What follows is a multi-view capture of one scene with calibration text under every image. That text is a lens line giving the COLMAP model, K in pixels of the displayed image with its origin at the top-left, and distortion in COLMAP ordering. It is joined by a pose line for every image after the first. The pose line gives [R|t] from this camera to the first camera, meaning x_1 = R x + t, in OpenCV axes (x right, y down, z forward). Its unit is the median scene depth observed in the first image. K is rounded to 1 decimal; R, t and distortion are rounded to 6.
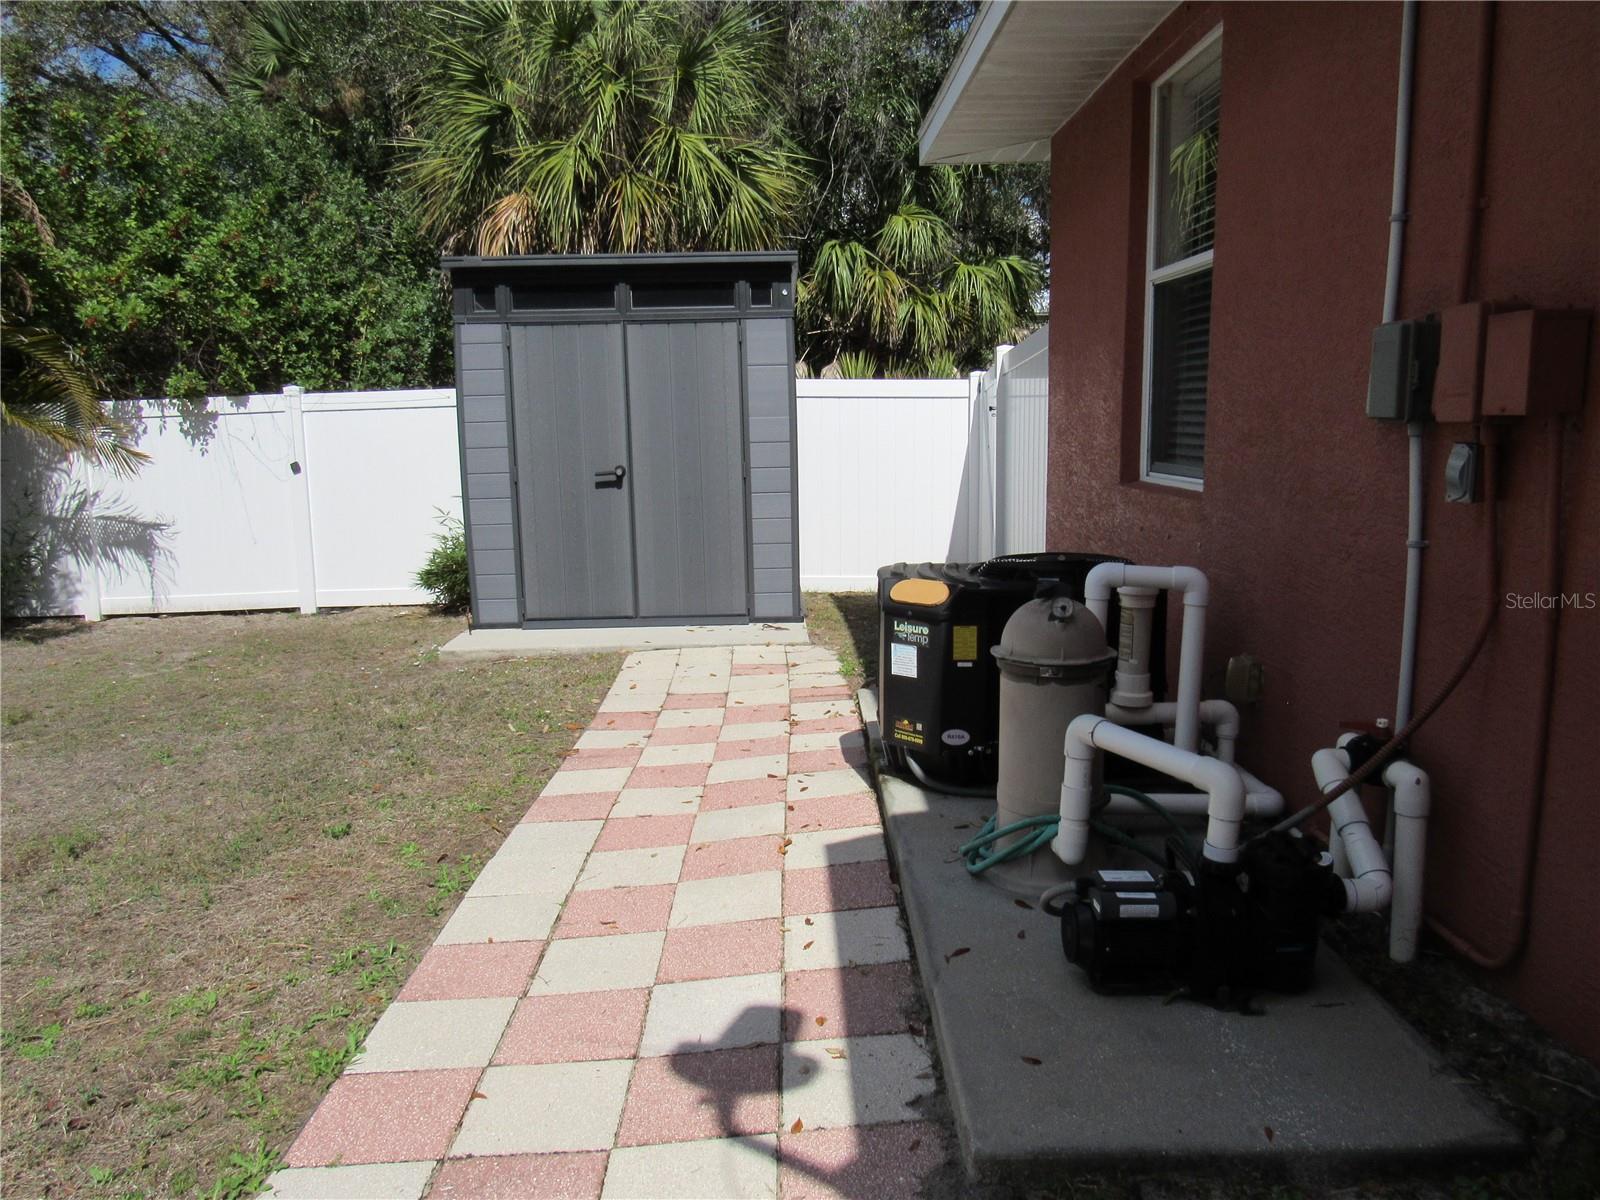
lens RADIAL K [[1137.8, 0, 800.0], [0, 1137.8, 600.0], [0, 0, 1]] dist [-0.015422, -0.001774]
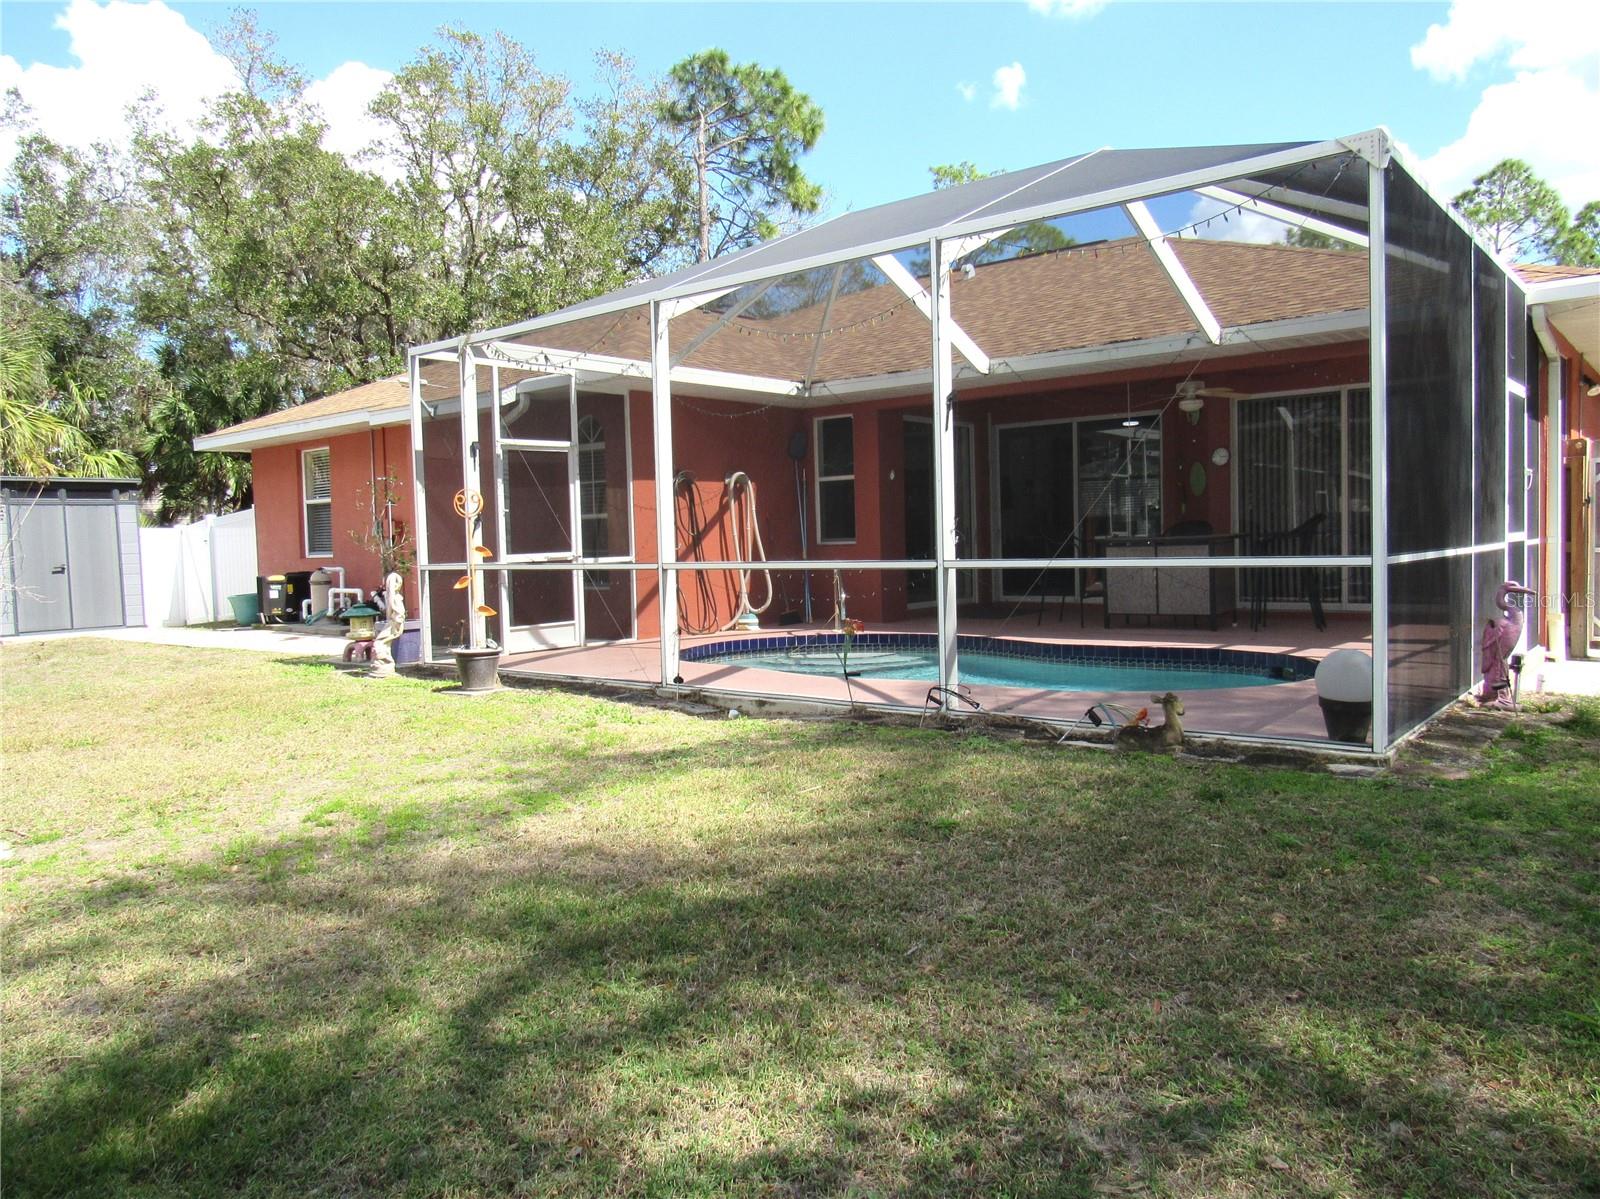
lens RADIAL K [[1171.2, 0, 798.9], [0, 1171.2, 601.9], [0, 0, 1]] dist [-0.017988, 0.000552]
pose [[0.659582, -0.043494, 0.750373, -1.316289], [0.134978, 0.988949, -0.061324, 0.426734], [-0.739413, 0.141732, 0.658164, -2.320680]]
